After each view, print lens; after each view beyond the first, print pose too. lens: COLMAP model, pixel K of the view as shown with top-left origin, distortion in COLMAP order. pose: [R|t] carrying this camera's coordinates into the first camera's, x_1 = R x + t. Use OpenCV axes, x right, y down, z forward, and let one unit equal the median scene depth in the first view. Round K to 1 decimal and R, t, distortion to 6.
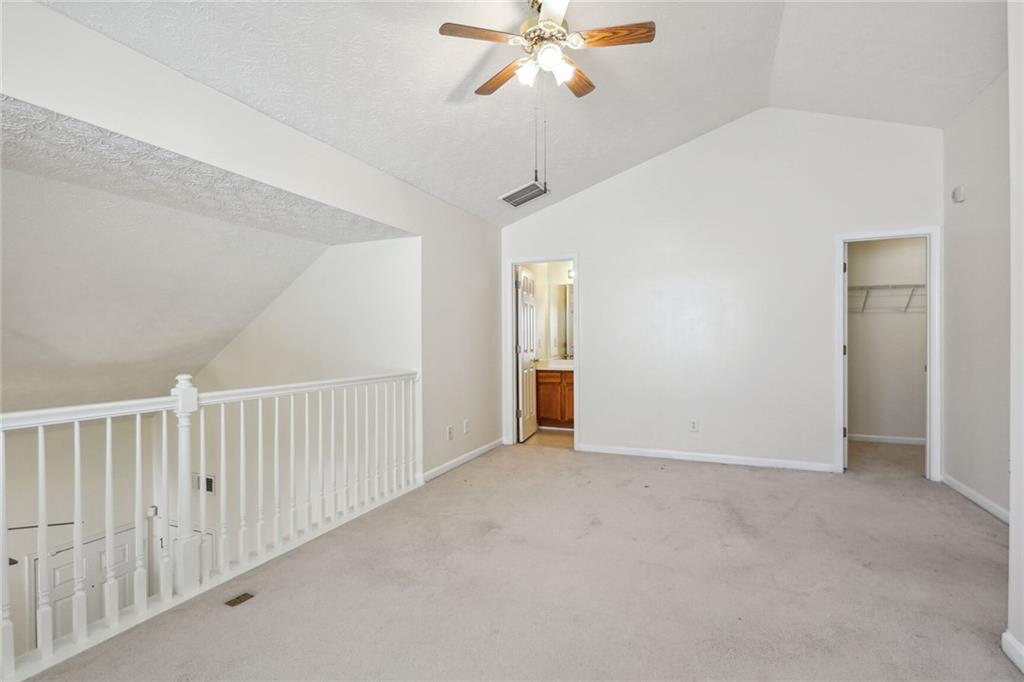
lens RADIAL K [[493.6, 0, 512.6], [0, 493.6, 342.2], [0, 0, 1]] dist [-0.002135, -0.001213]
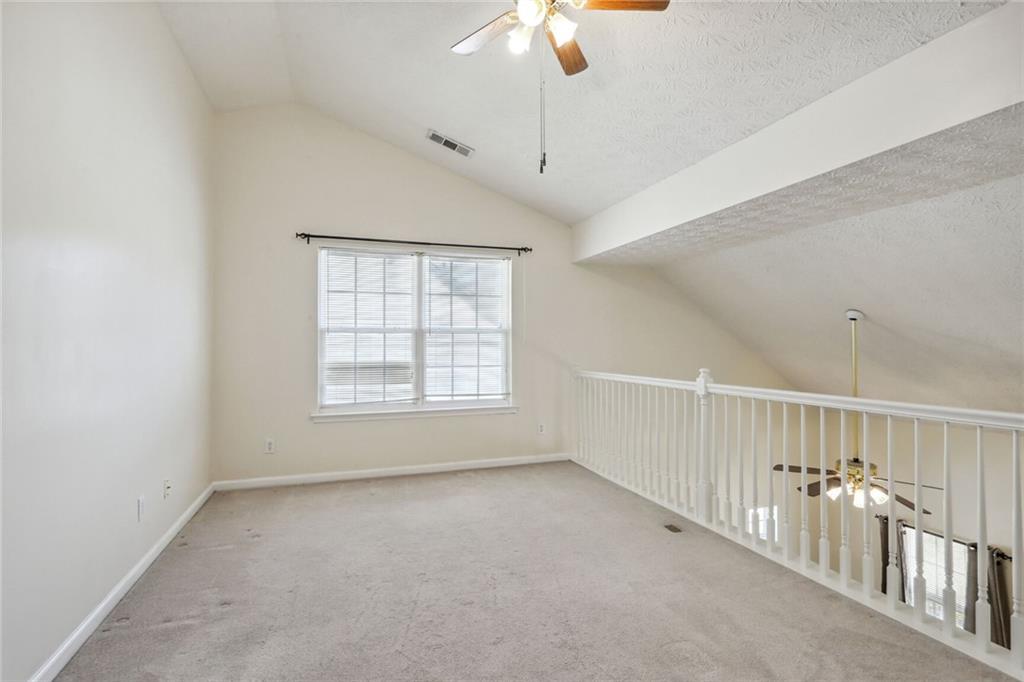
lens RADIAL K [[493.6, 0, 512.6], [0, 493.6, 342.8], [0, 0, 1]] dist [-0.002135, -0.001213]
pose [[-0.741763, 0.001272, -0.670660, 0.719789], [0.004072, 0.999988, -0.002607, -0.009074], [0.670649, -0.004665, -0.741760, 1.703440]]
